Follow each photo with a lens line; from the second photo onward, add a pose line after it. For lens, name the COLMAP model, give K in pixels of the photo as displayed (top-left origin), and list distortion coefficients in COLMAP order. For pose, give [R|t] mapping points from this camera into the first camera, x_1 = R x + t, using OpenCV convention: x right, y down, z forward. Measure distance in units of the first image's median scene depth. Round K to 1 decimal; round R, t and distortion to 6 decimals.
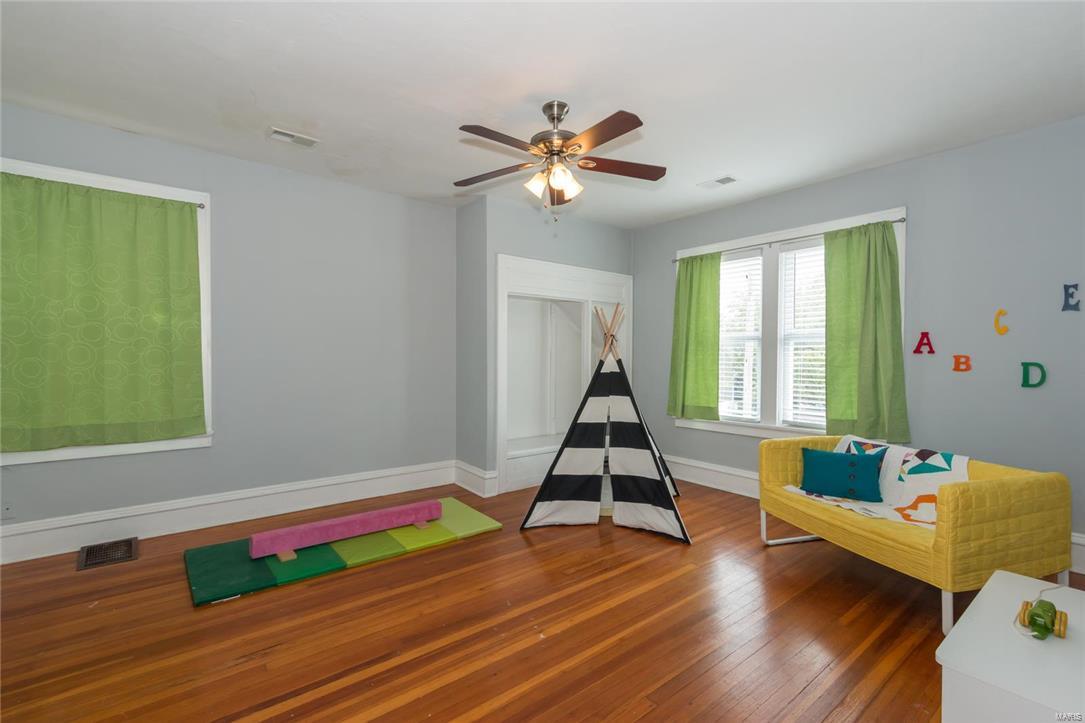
lens RADIAL K [[487.2, 0, 534.4], [0, 487.2, 361.8], [0, 0, 1]] dist [0.001395, -0.000078]
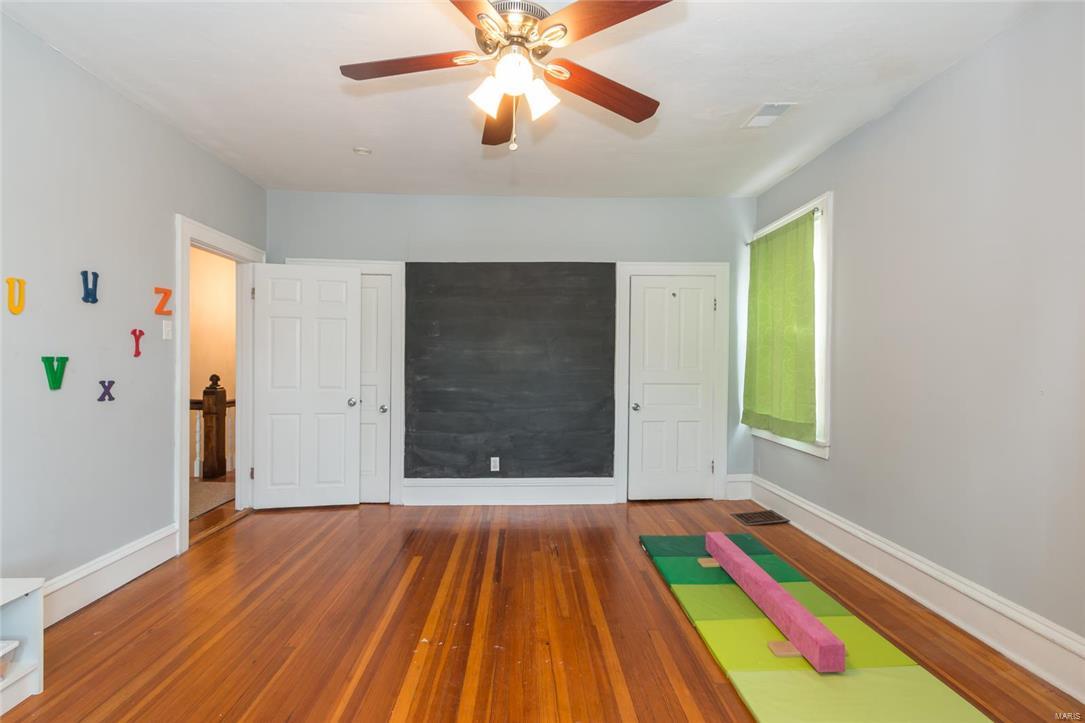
lens RADIAL K [[487.2, 0, 534.4], [0, 487.2, 361.8], [0, 0, 1]] dist [0.001395, -0.000078]
pose [[-0.609340, -0.007102, -0.792877, 0.437717], [-0.020162, 0.999775, 0.006539, -0.007974], [0.792653, 0.019970, -0.609346, 1.159352]]
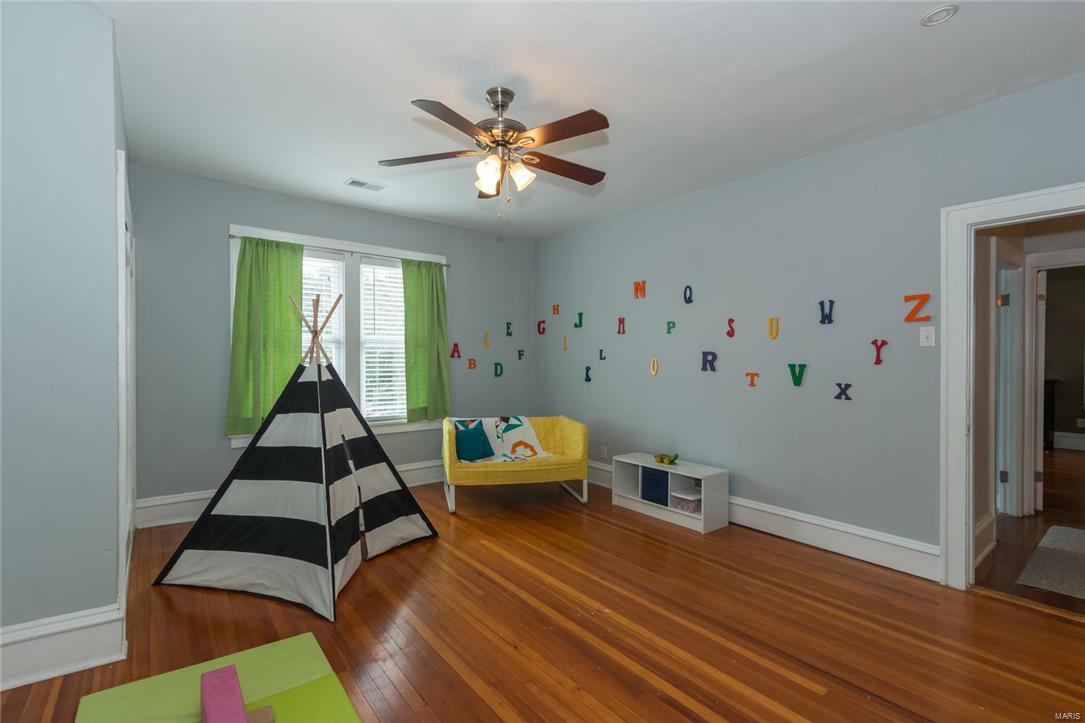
lens RADIAL K [[487.2, 0, 534.4], [0, 487.2, 361.8], [0, 0, 1]] dist [0.001395, -0.000078]
pose [[0.020444, -0.007565, 0.999762, -0.726320], [0.007023, 0.999948, 0.007423, -0.013660], [-0.999766, 0.006870, 0.020496, 0.748386]]
